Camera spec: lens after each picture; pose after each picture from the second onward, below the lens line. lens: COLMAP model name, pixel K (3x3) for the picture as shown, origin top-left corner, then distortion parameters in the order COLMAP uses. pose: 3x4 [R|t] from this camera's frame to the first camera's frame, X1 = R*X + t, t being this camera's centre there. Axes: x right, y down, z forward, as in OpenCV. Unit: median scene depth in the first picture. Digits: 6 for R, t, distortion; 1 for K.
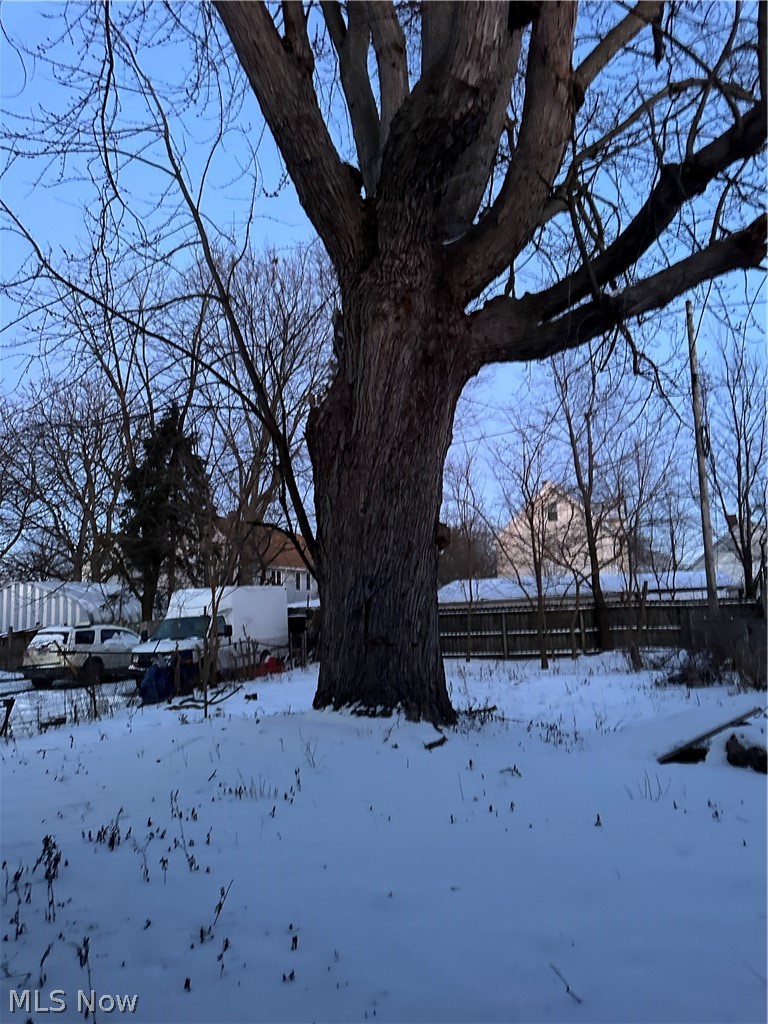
lens RADIAL K [[718.3, 0, 384.0], [0, 718.3, 512.0], [0, 0, 1]] dist [0.026317, 0.000003]
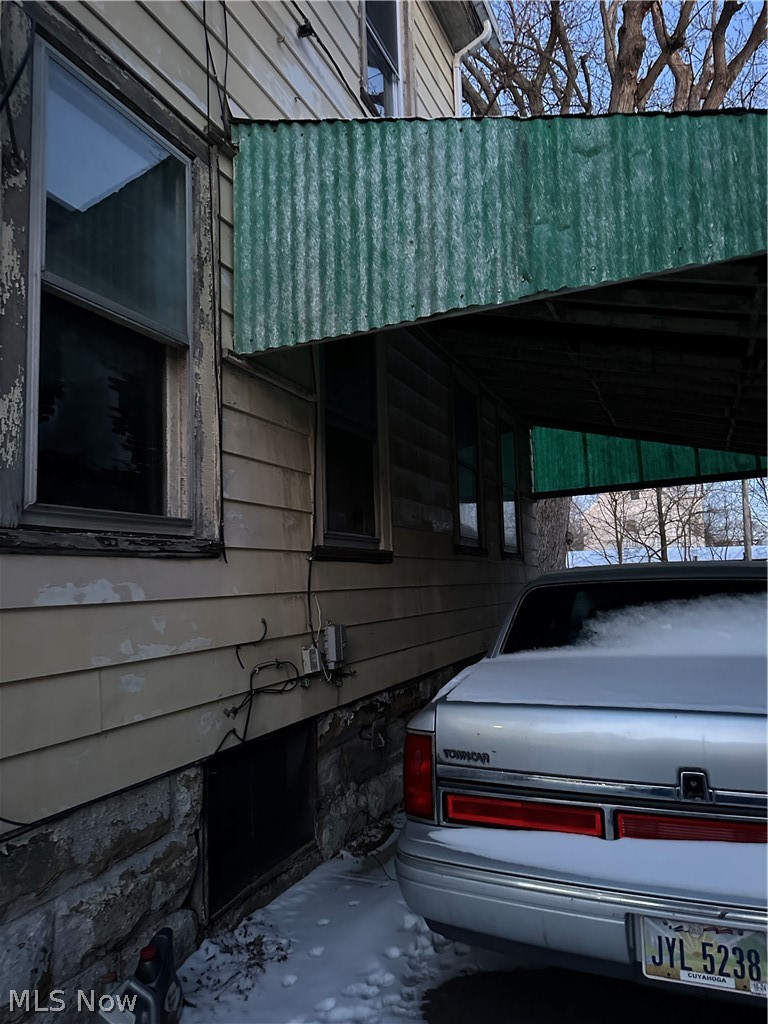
lens RADIAL K [[718.3, 0, 384.0], [0, 718.3, 512.0], [0, 0, 1]] dist [0.026317, 0.000003]
pose [[0.993778, -0.001055, -0.111376, -0.079096], [0.006342, 0.998869, 0.047123, -0.052062], [0.111201, -0.047536, 0.992660, -0.408655]]
